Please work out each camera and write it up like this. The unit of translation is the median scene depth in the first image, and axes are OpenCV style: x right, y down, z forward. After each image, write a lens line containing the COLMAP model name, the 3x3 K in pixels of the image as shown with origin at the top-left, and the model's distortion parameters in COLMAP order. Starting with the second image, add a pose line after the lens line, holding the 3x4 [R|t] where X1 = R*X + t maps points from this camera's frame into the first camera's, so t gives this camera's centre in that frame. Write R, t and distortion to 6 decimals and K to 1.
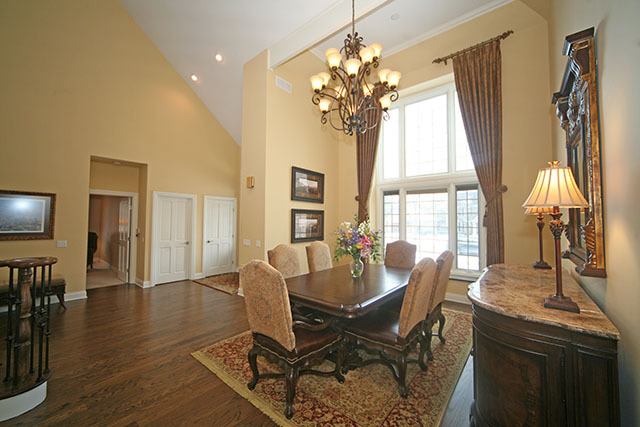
lens RADIAL K [[248.5, 0, 320.9], [0, 248.5, 215.0], [0, 0, 1]] dist [-0.006890, 0.000351]
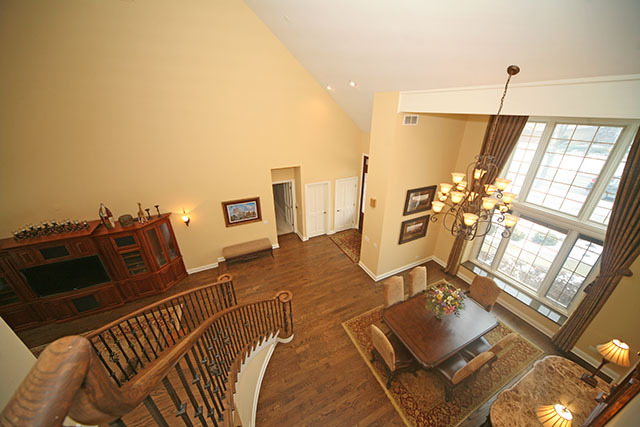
lens RADIAL K [[224.1, 0, 320.9], [0, 224.1, 214.1], [0, 0, 1]] dist [-0.002259, 0.000214]
pose [[0.908544, 0.168823, -0.382161, -0.061279], [0.020624, 0.895483, 0.444618, -0.569628], [0.417280, -0.411837, 0.810103, -0.111129]]
